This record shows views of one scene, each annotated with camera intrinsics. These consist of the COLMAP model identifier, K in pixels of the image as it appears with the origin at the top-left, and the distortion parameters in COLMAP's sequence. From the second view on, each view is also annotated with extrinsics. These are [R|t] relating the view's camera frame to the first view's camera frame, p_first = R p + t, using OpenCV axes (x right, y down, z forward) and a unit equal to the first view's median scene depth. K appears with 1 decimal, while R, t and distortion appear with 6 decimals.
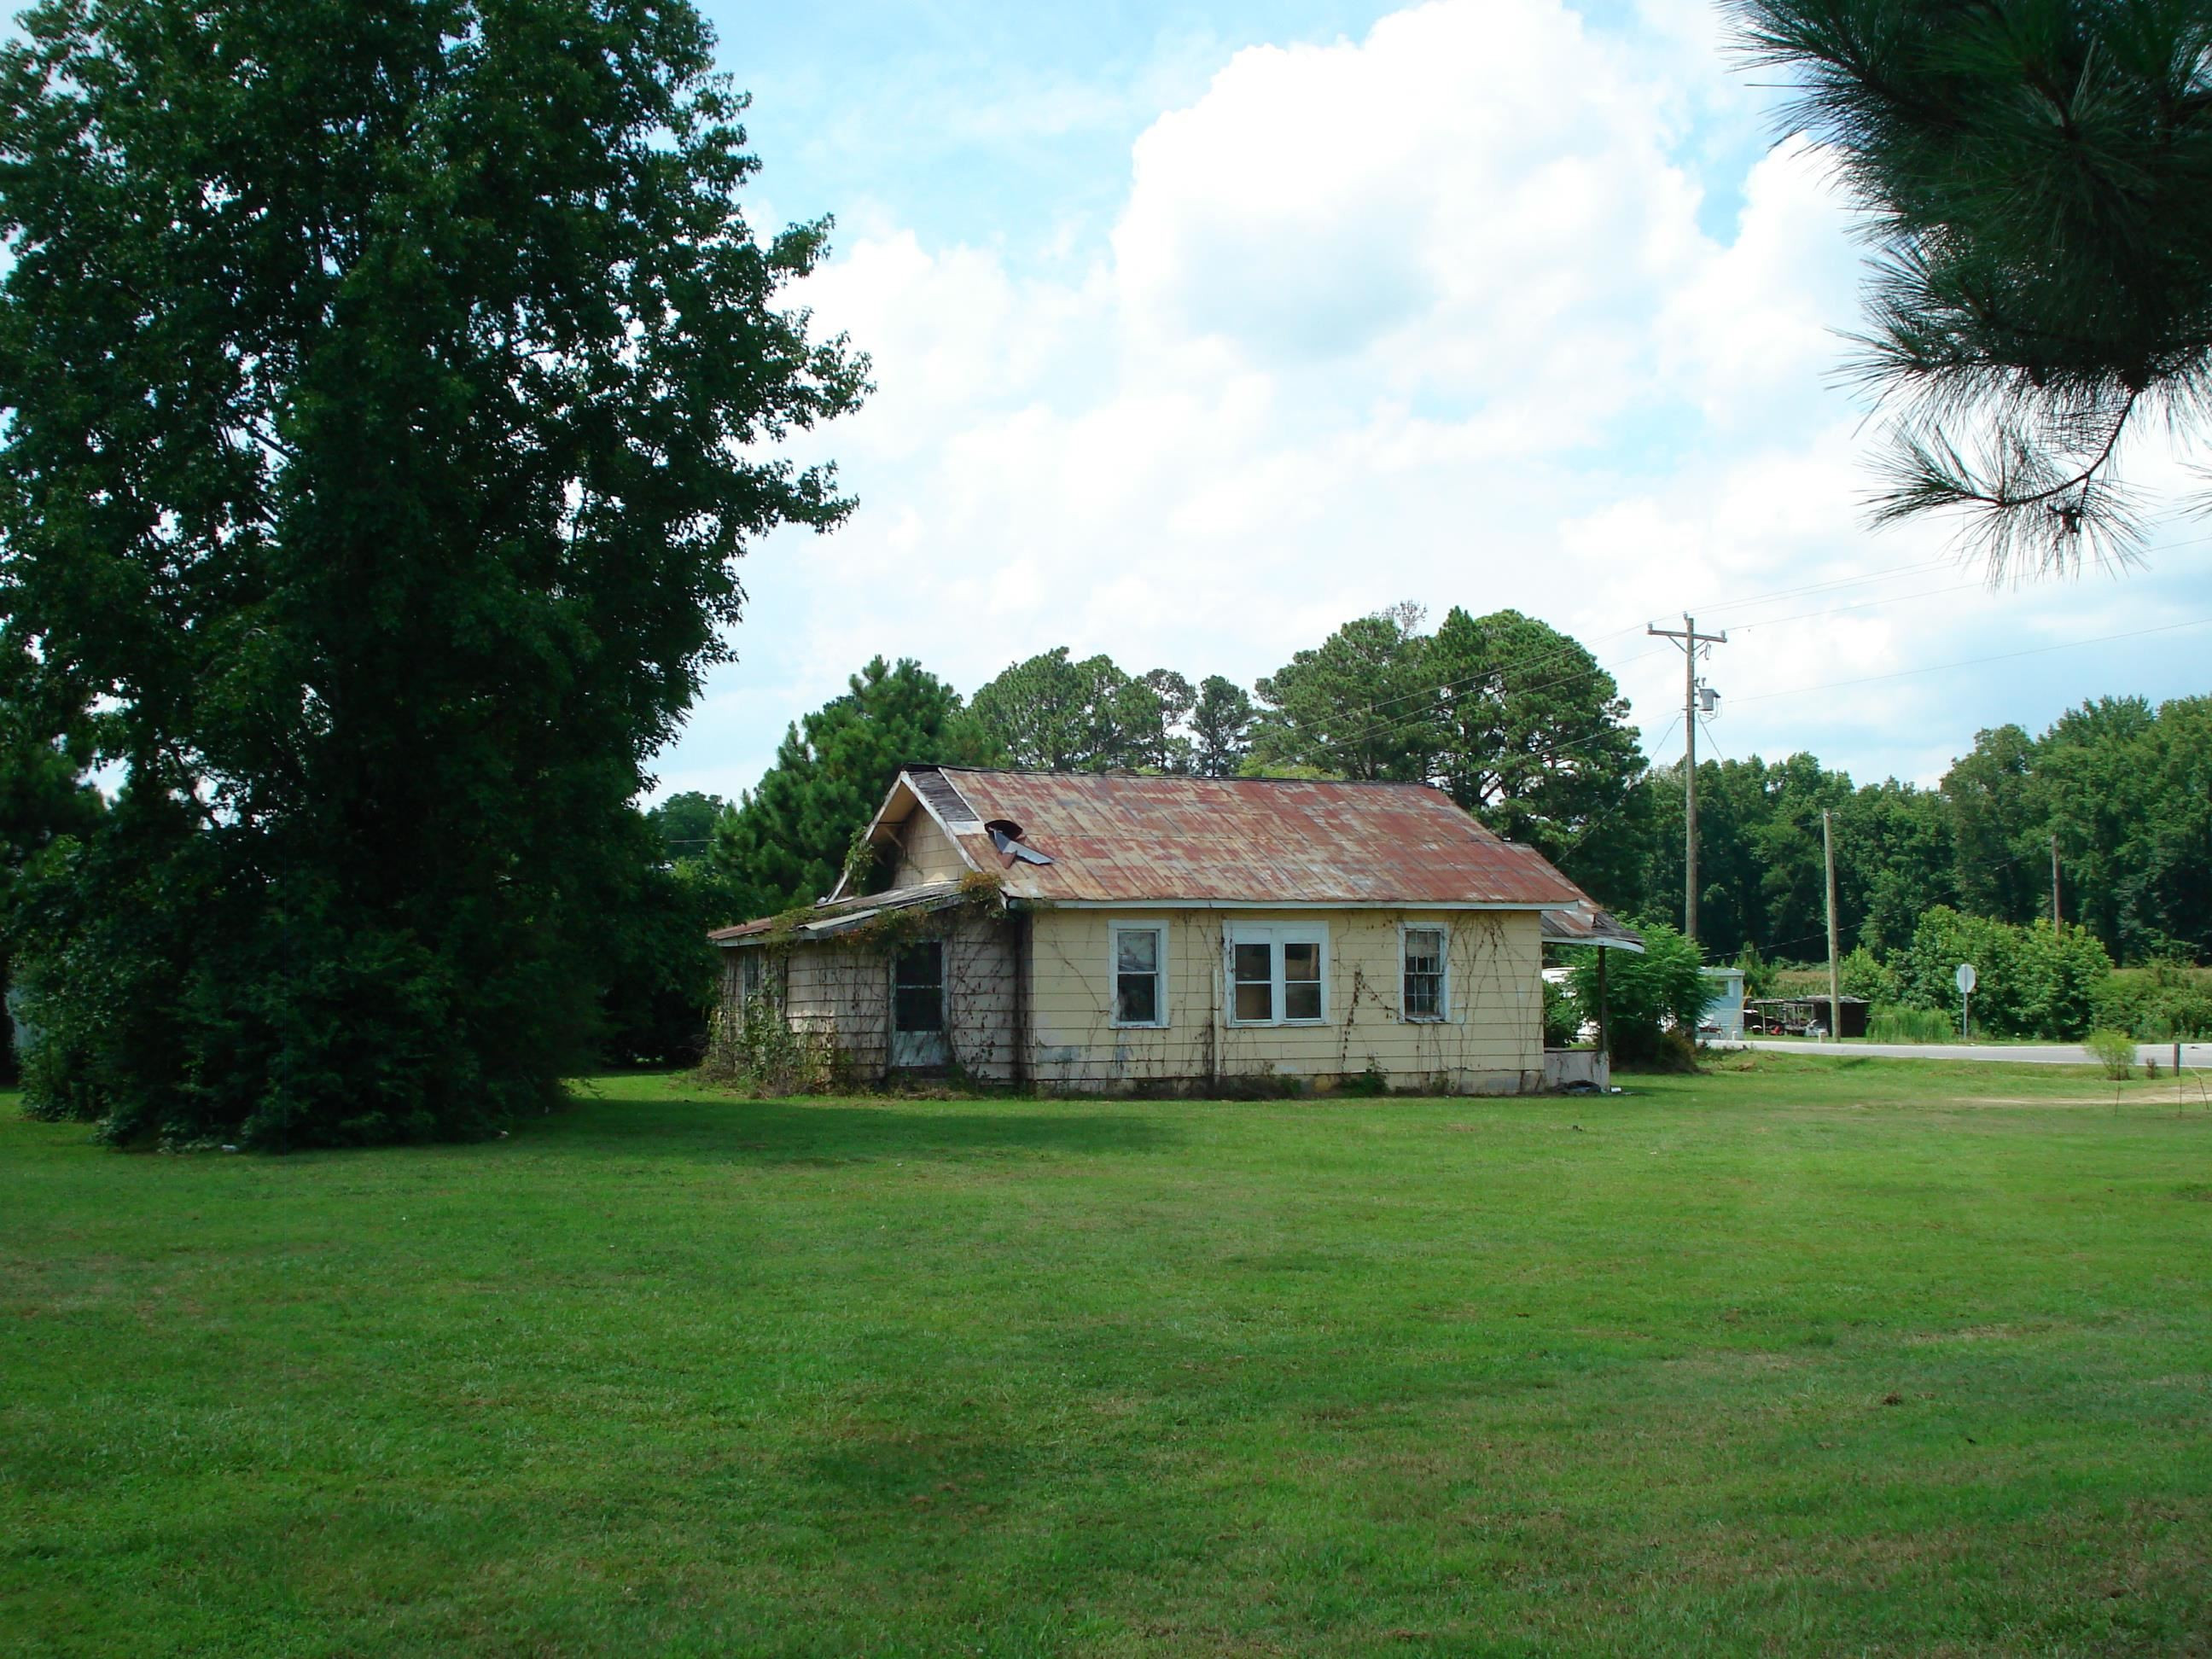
lens RADIAL K [[2520.3, 0, 1114.2], [0, 2520.3, 827.3], [0, 0, 1]] dist [-0.079050, -0.055535]
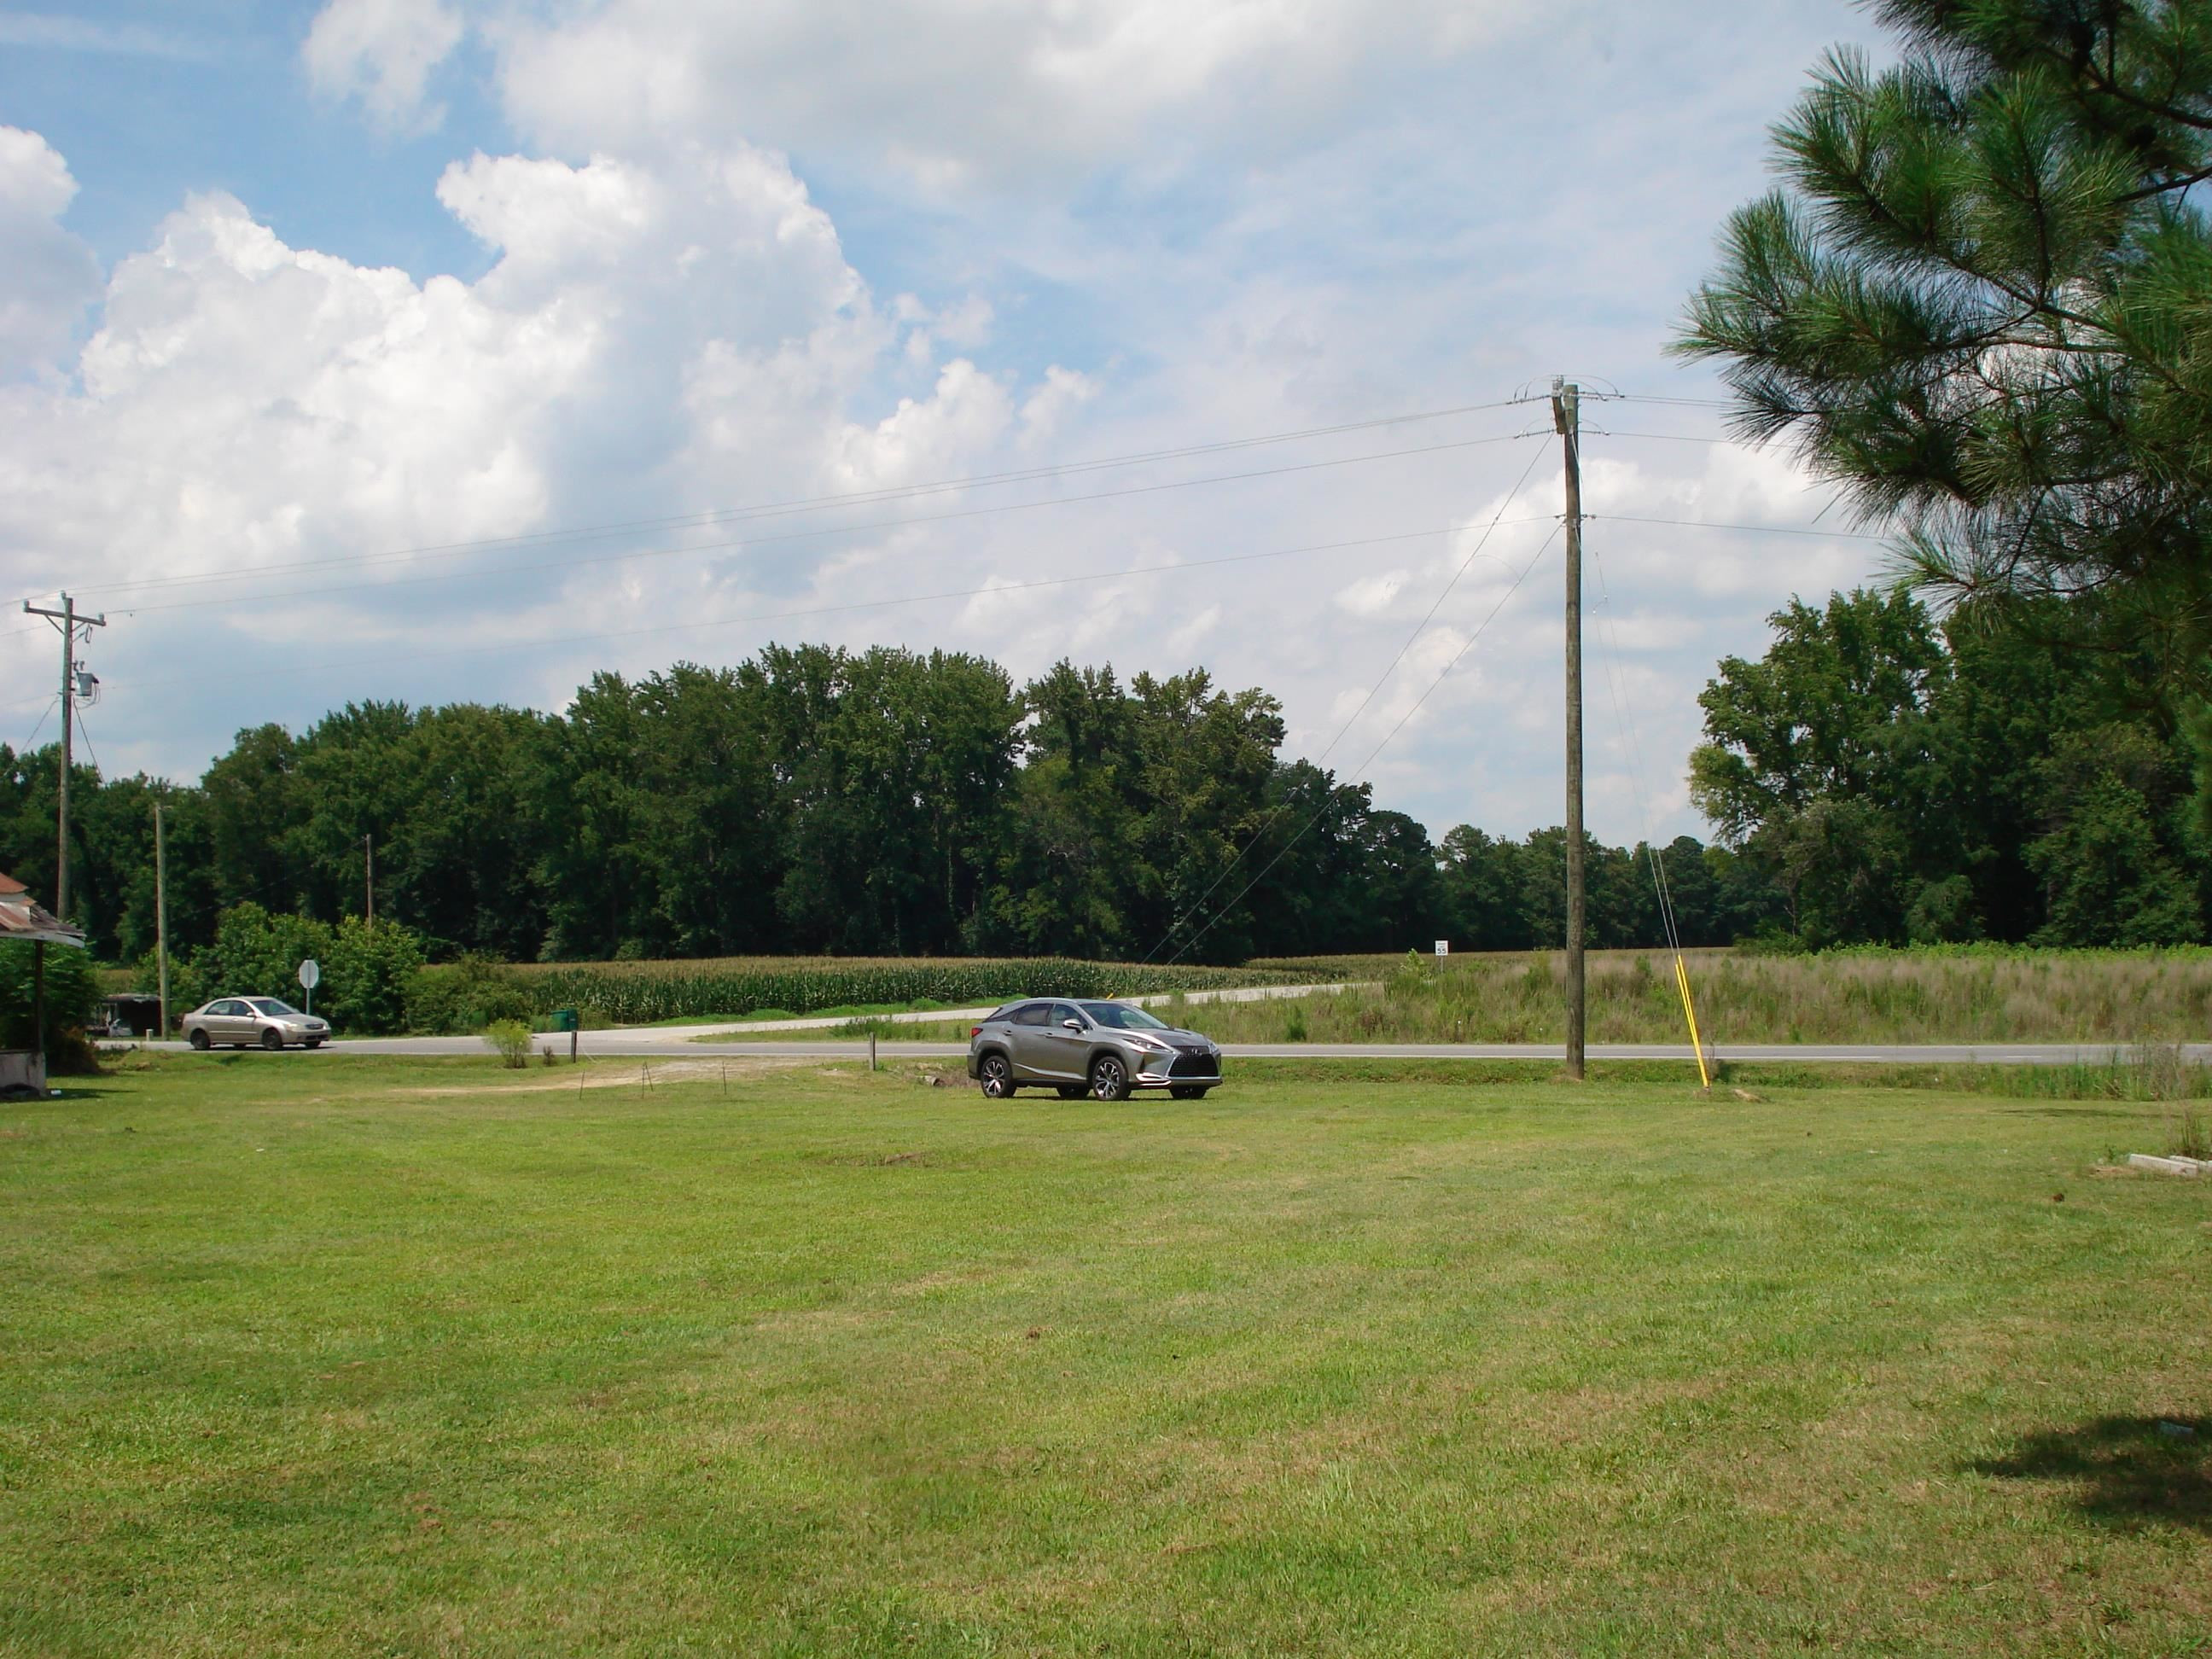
lens RADIAL K [[2520.3, 0, 1114.2], [0, 2520.3, 827.3], [0, 0, 1]] dist [-0.079050, -0.055535]
pose [[0.778000, 0.021198, 0.627907, -0.032533], [-0.021644, 0.999742, -0.006934, 0.001109], [-0.627892, -0.008195, 0.778257, 0.010842]]
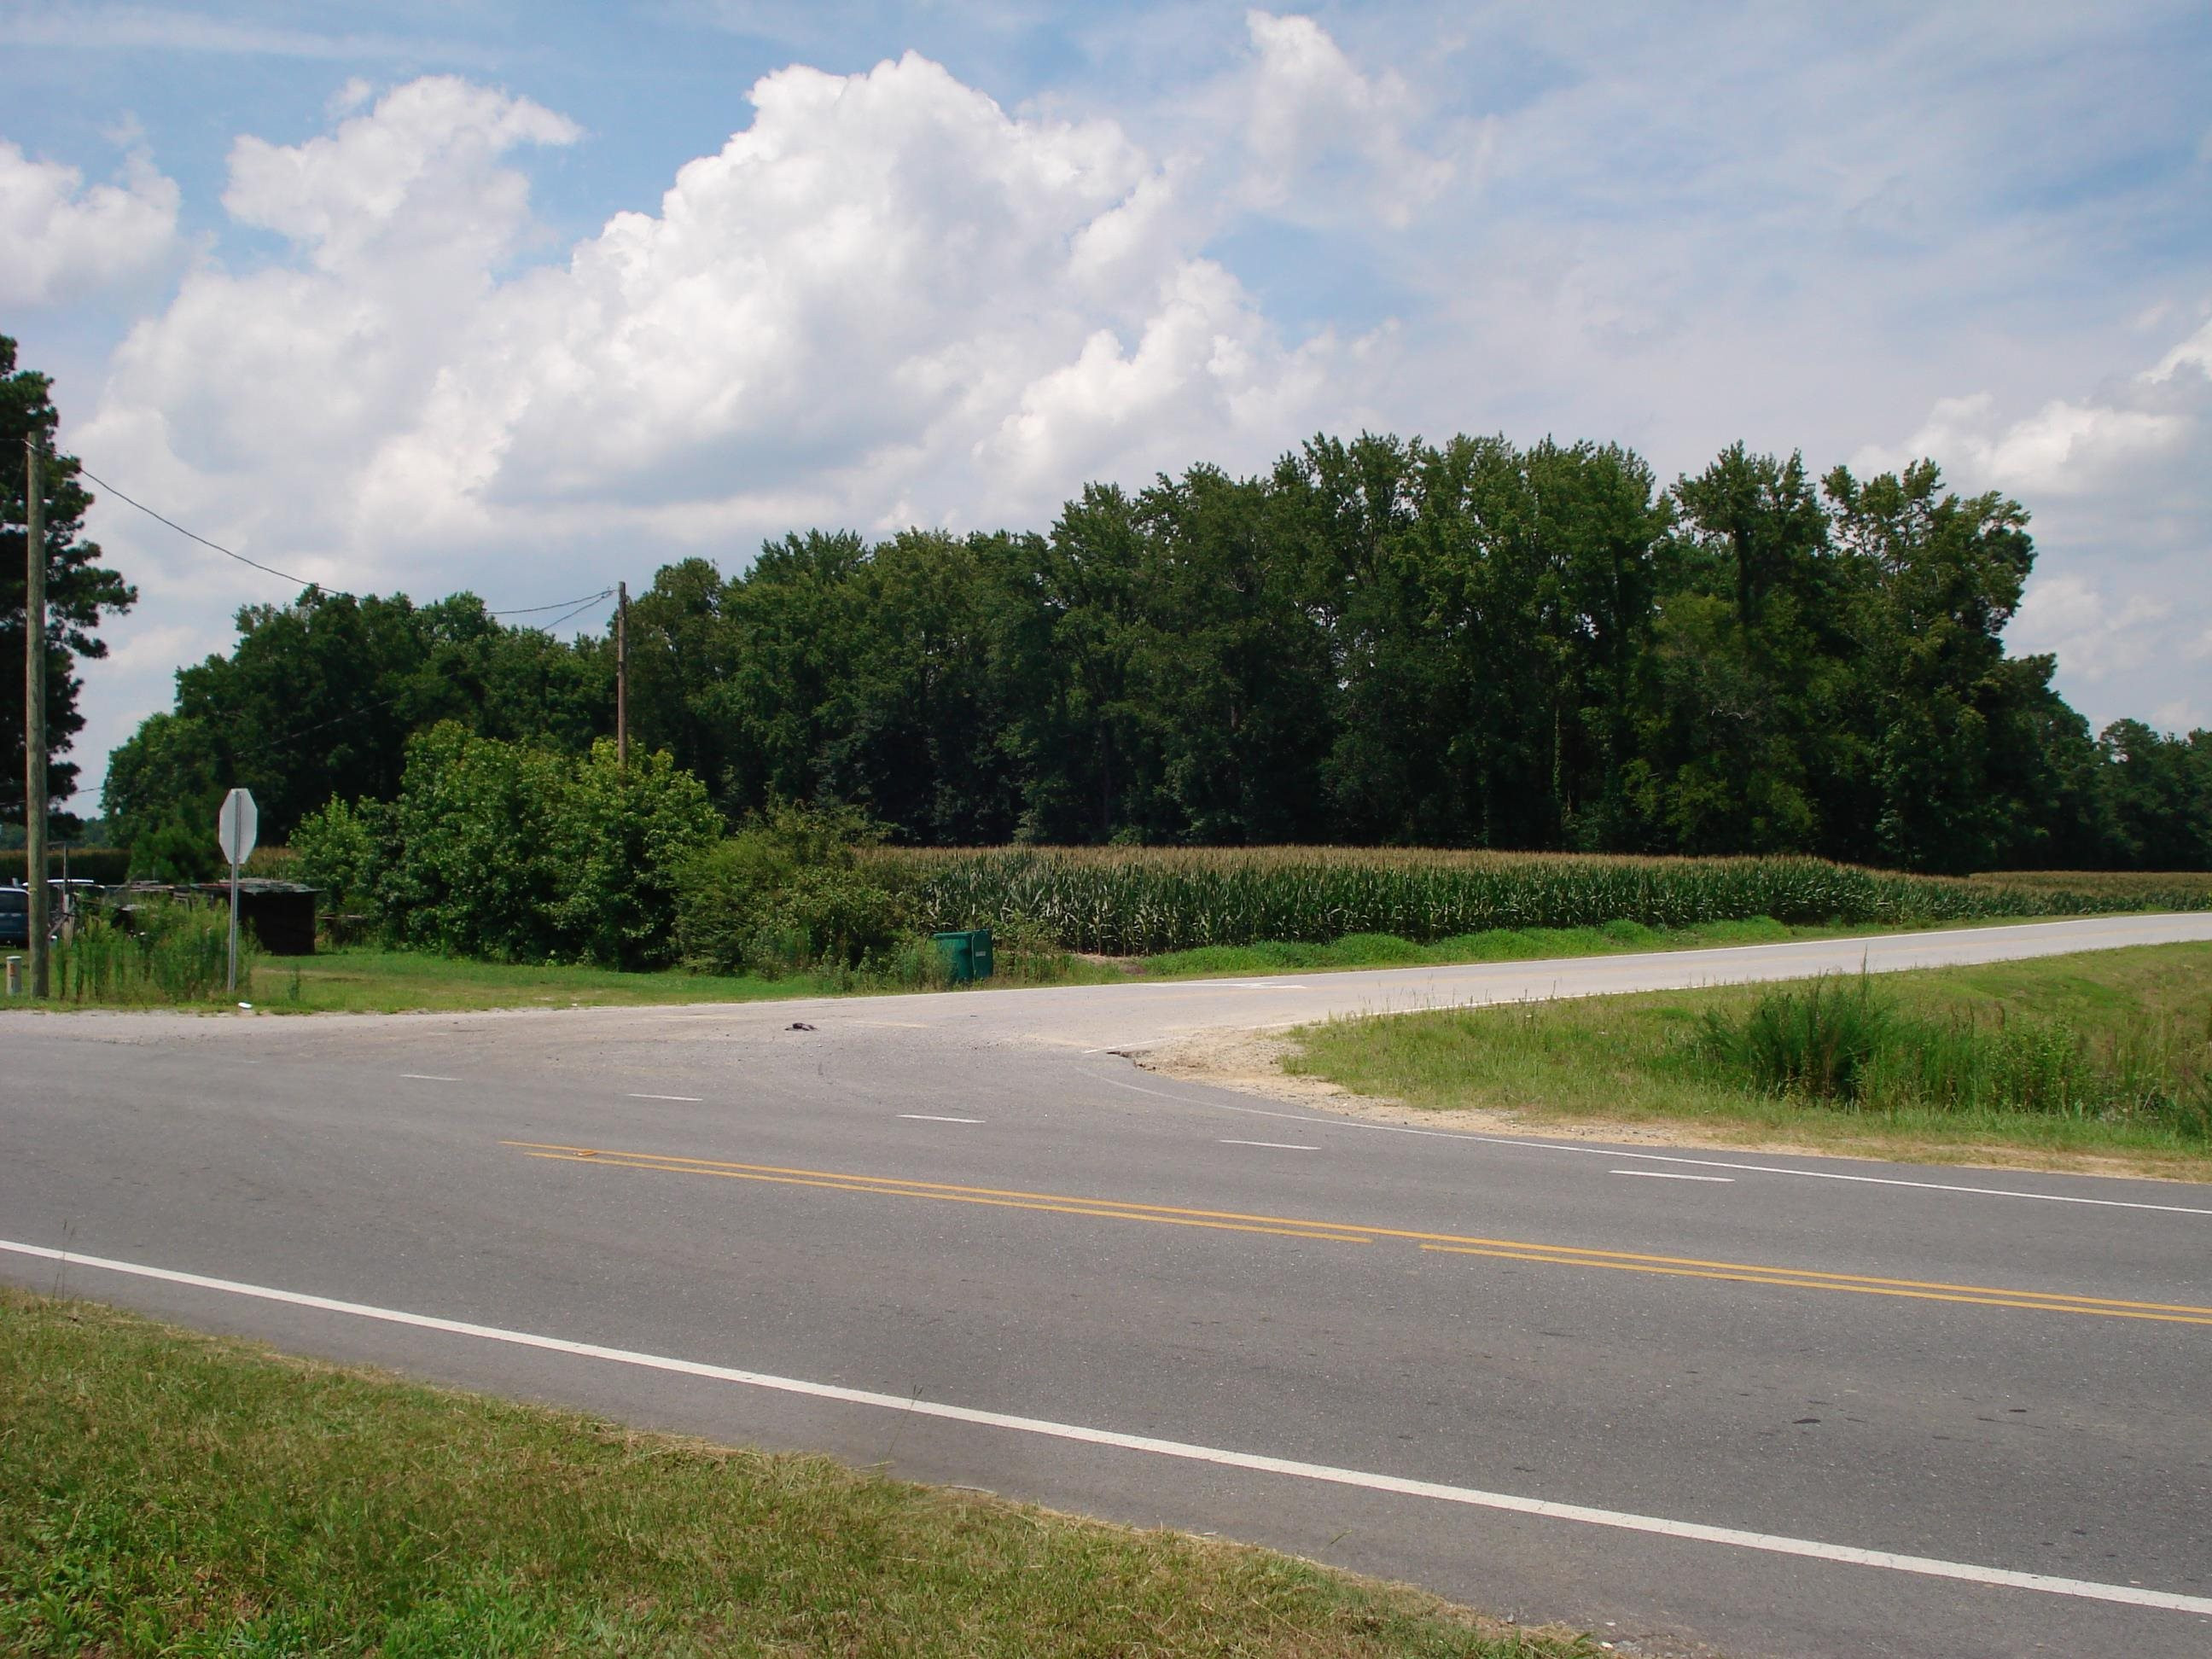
lens RADIAL K [[2765.9, 0, 1106.0], [0, 2765.9, 829.5], [0, 0, 1]] dist [0.361076, -3.281088]
pose [[0.886583, 0.015544, 0.462309, 0.218480], [-0.037268, 0.998586, 0.037896, 0.033632], [-0.461066, -0.050828, 0.885909, 0.473834]]
